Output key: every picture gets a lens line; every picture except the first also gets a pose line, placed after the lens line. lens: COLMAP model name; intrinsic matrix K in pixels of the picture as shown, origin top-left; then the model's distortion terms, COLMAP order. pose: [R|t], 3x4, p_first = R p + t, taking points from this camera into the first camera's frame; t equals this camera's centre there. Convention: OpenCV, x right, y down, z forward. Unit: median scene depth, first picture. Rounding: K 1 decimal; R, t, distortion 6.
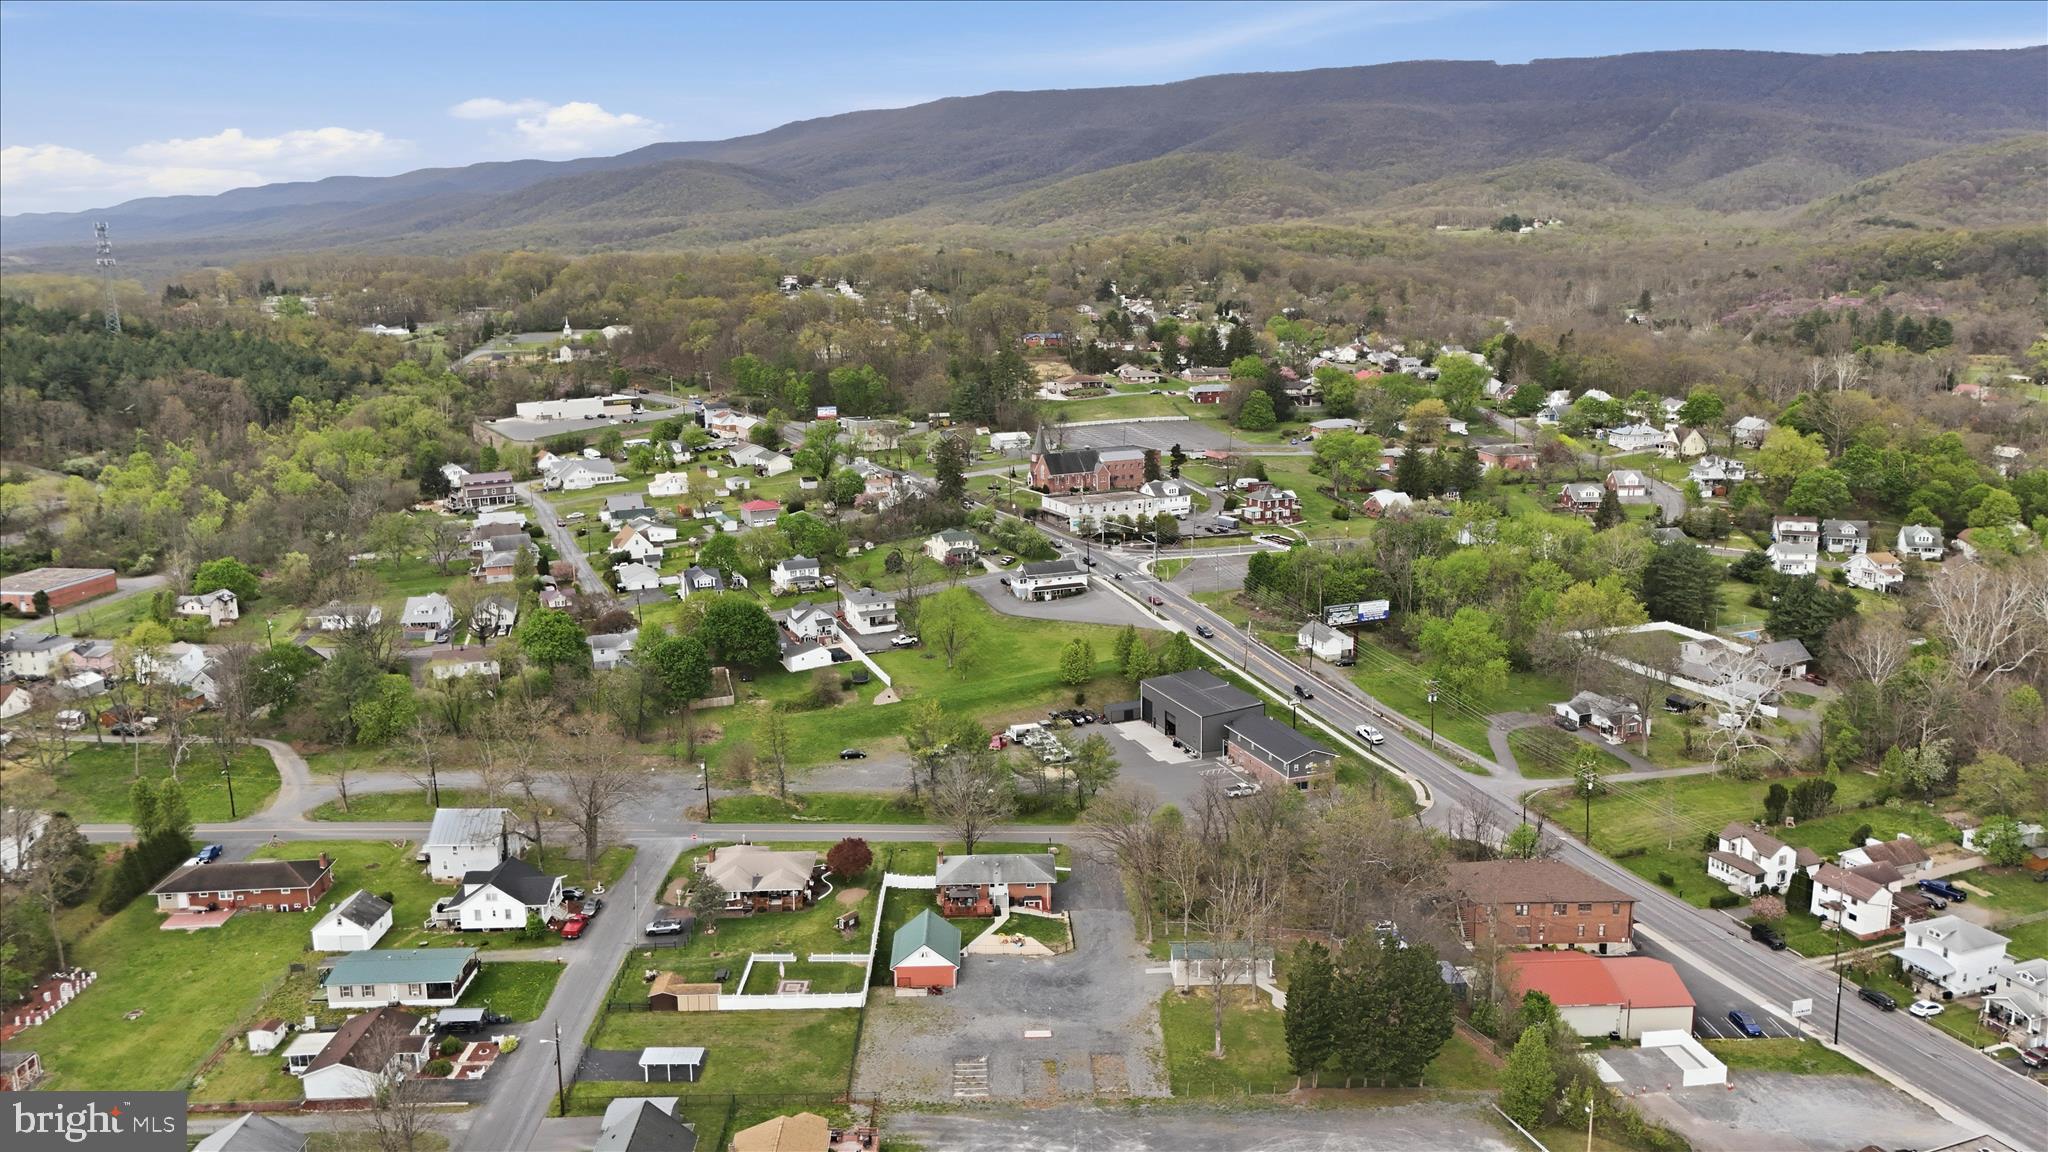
lens RADIAL K [[1512.4, 0, 1024.0], [0, 1512.4, 576.0], [0, 0, 1]] dist [0.086447, -0.097308]
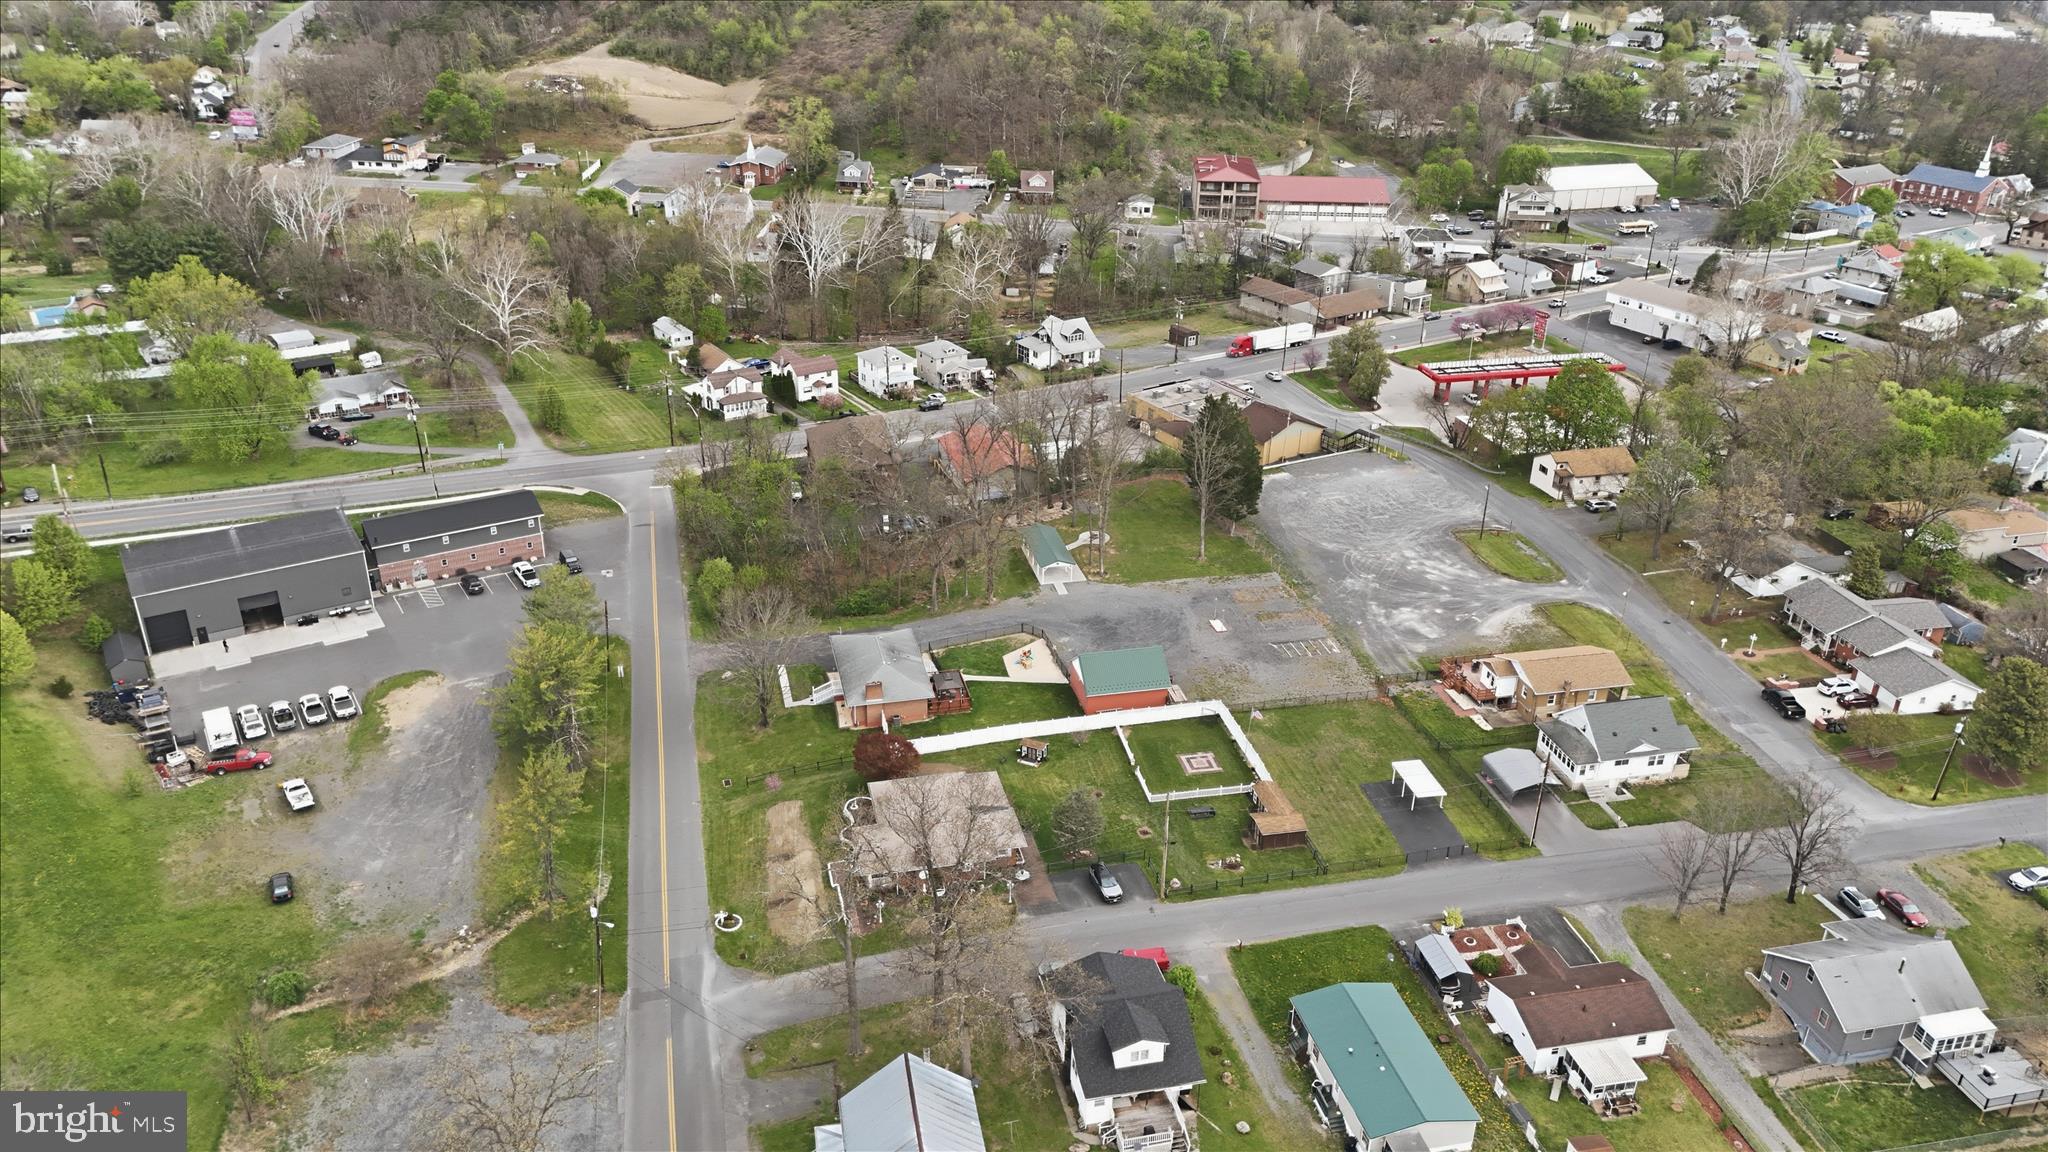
lens RADIAL K [[1494.9, 0, 1038.0], [0, 1494.9, 584.3], [0, 0, 1]] dist [0.082416, -0.087525]
pose [[-0.208830, -0.427533, 0.879549, -0.429394], [0.190145, 0.864464, 0.465346, -0.120387], [-0.959289, 0.264420, -0.099233, 0.584846]]
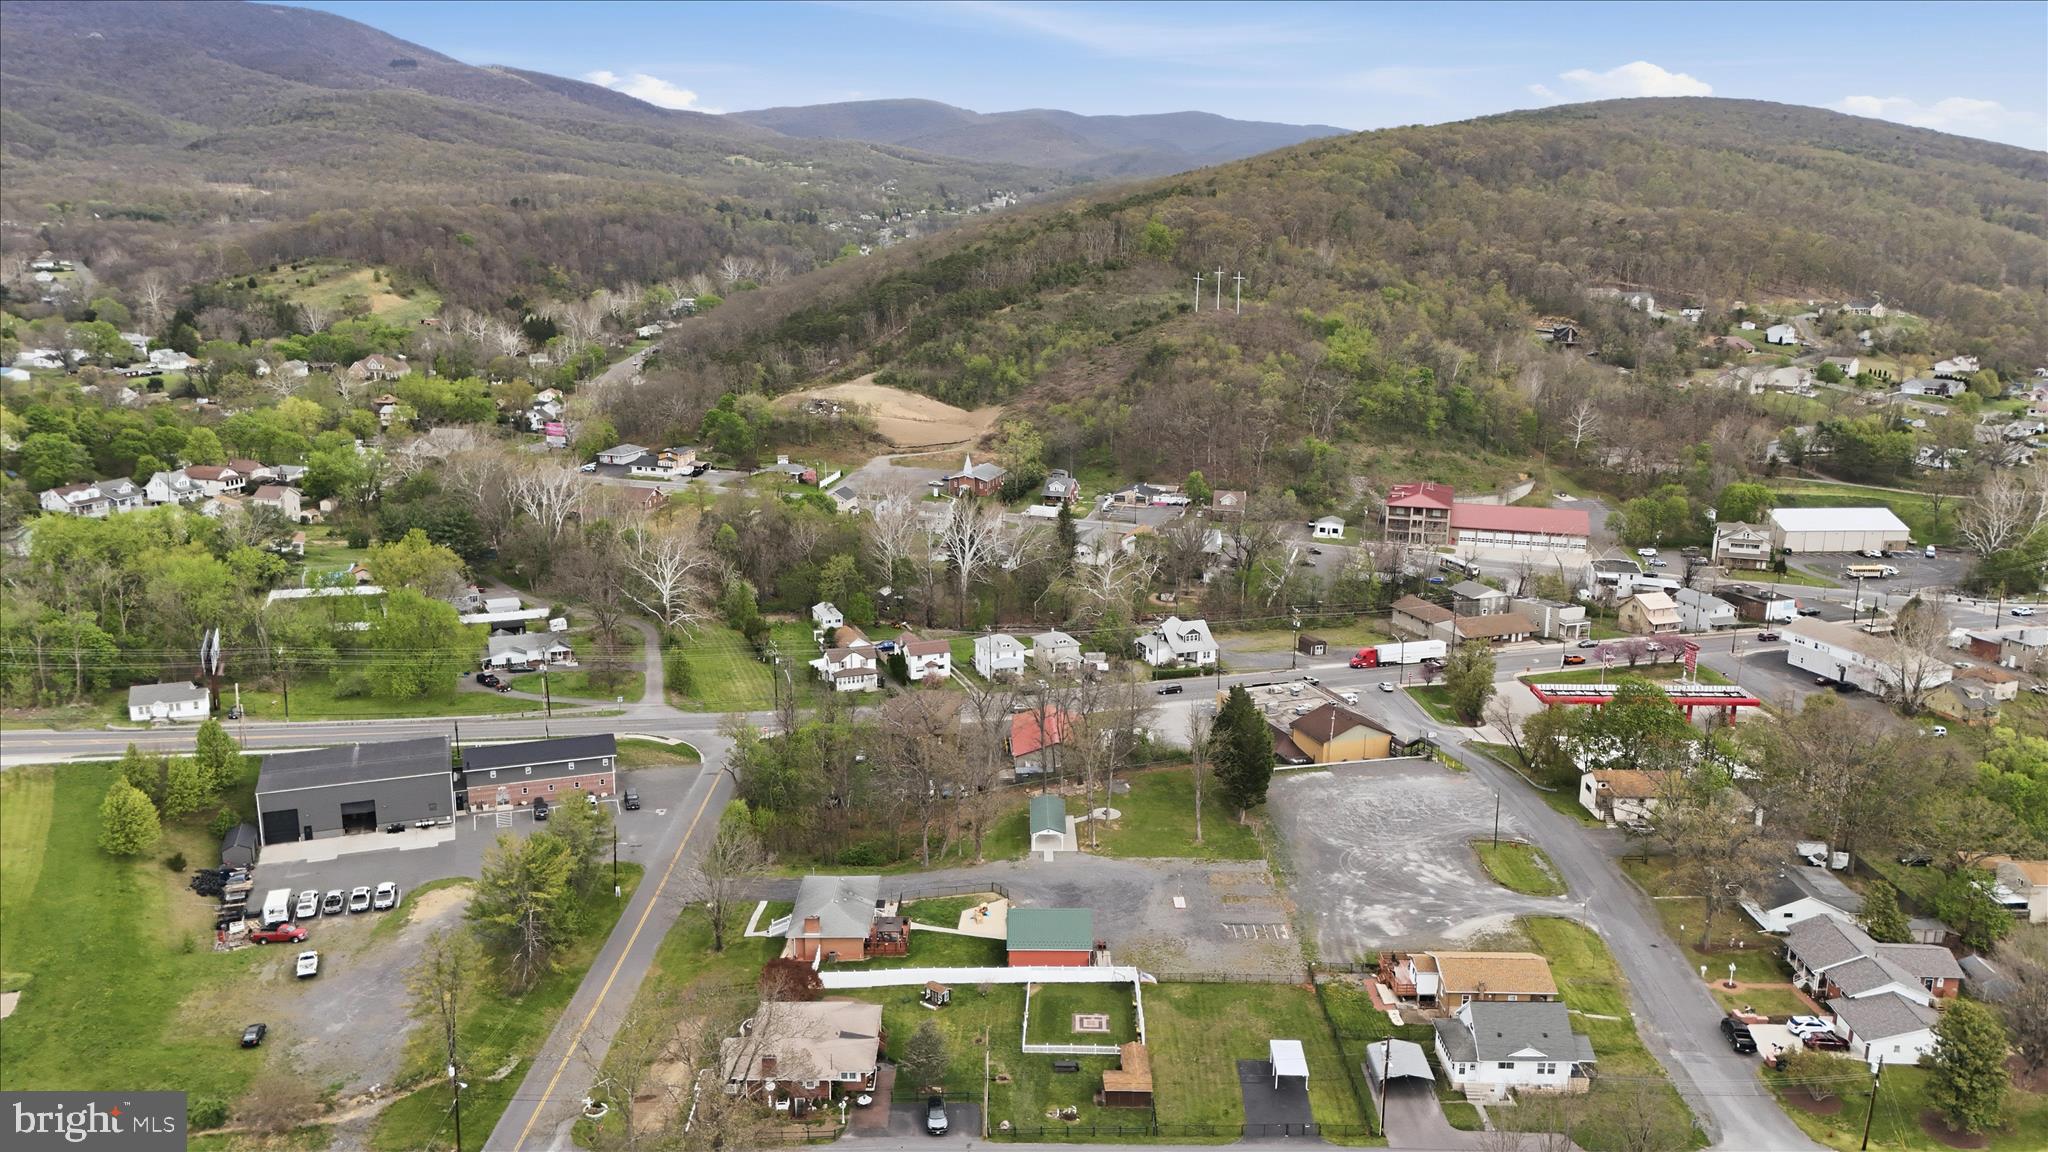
lens RADIAL K [[1536.0, 0, 1035.3], [0, 1536.0, 576.2], [0, 0, 1]] dist [0.076103, -0.075590]
pose [[0.015314, -0.229544, 0.973178, -0.495351], [0.201276, 0.954076, 0.221871, -0.095517], [-0.979415, 0.192480, 0.060813, 0.472577]]
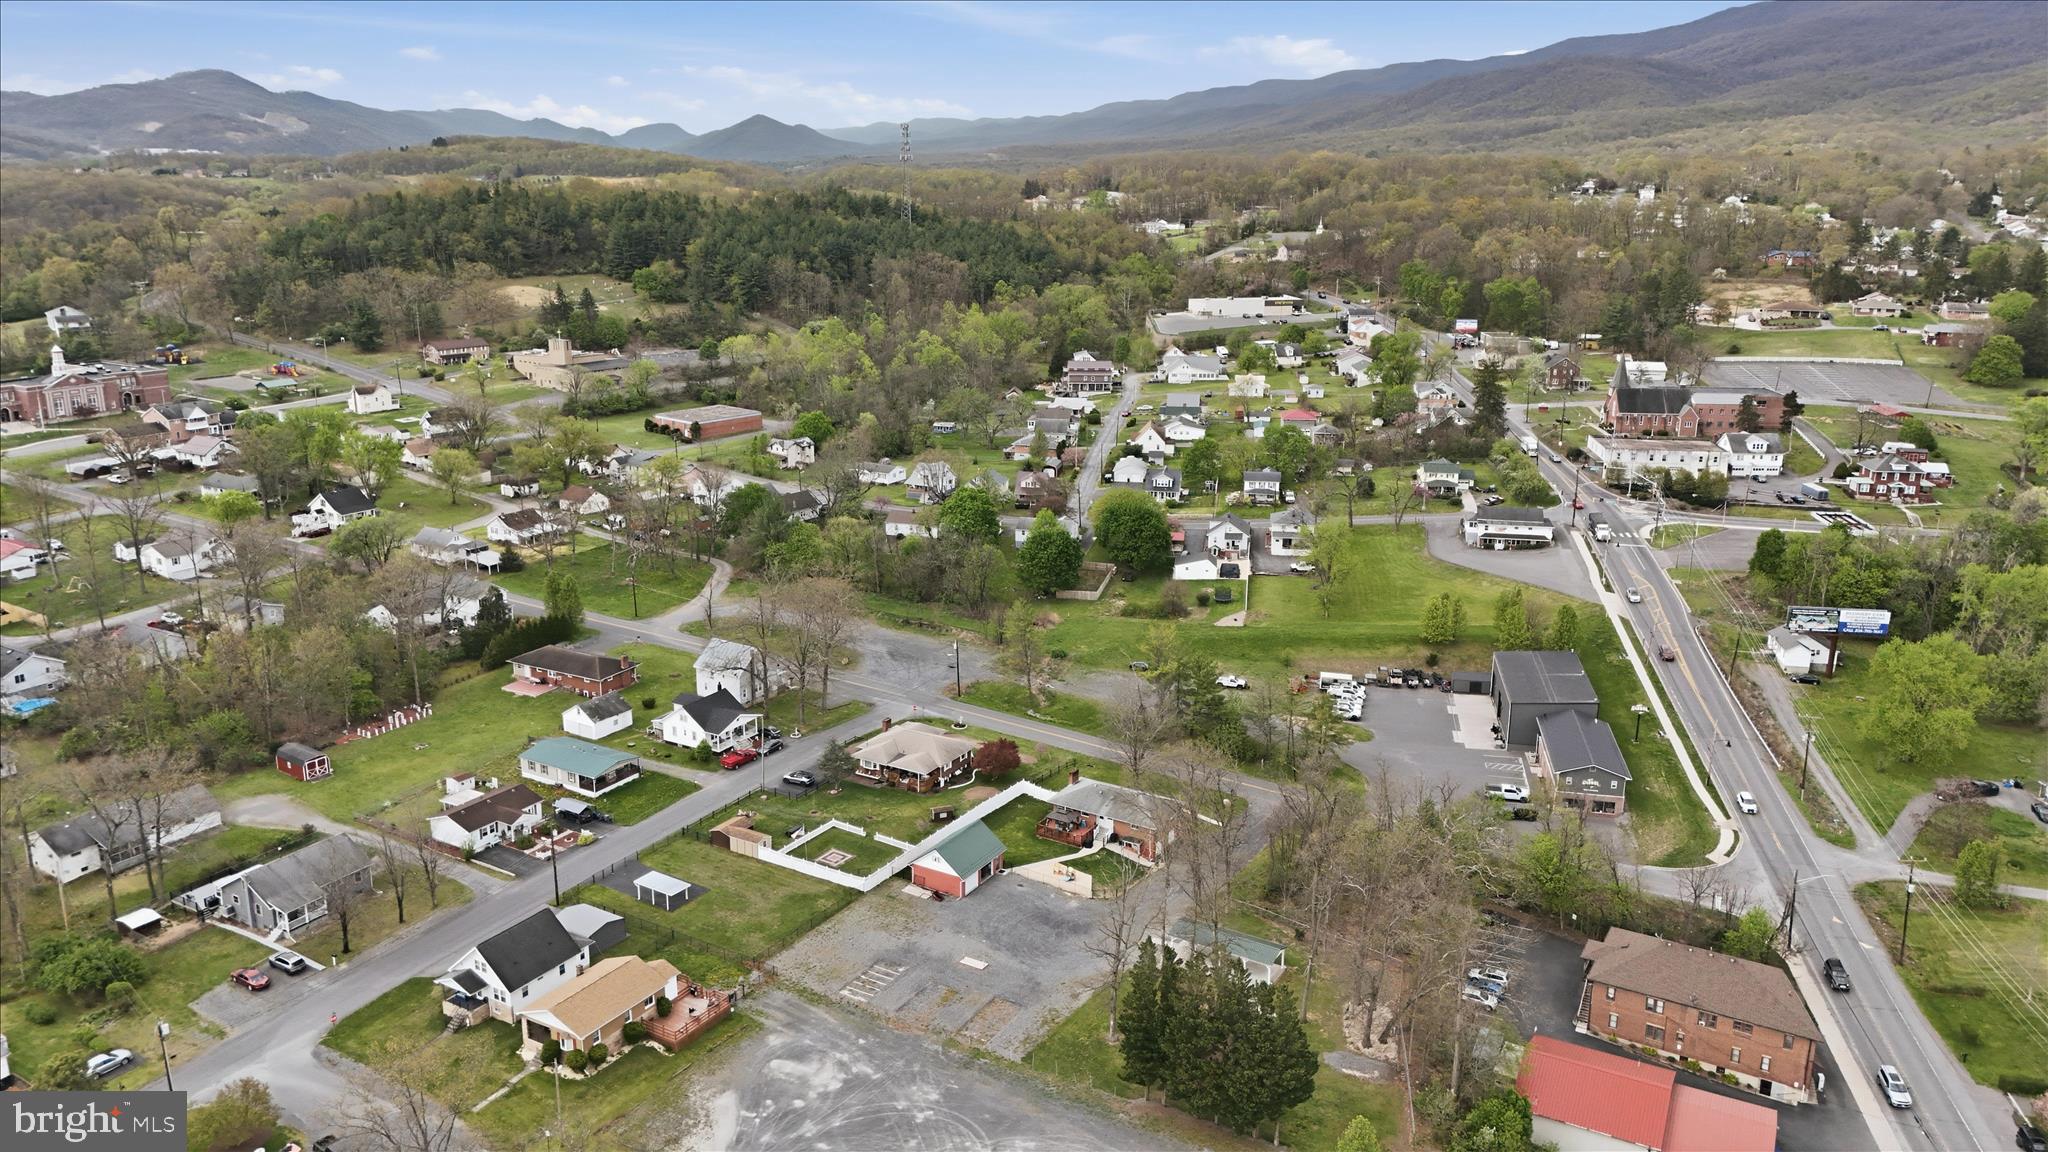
lens RADIAL K [[1494.9, 0, 1038.0], [0, 1494.9, 584.3], [0, 0, 1]] dist [0.082416, -0.087525]
pose [[0.848870, 0.160728, -0.503574, 0.234038], [-0.125811, 0.986708, 0.102854, -0.020746], [0.513412, -0.023954, 0.857808, 0.095807]]
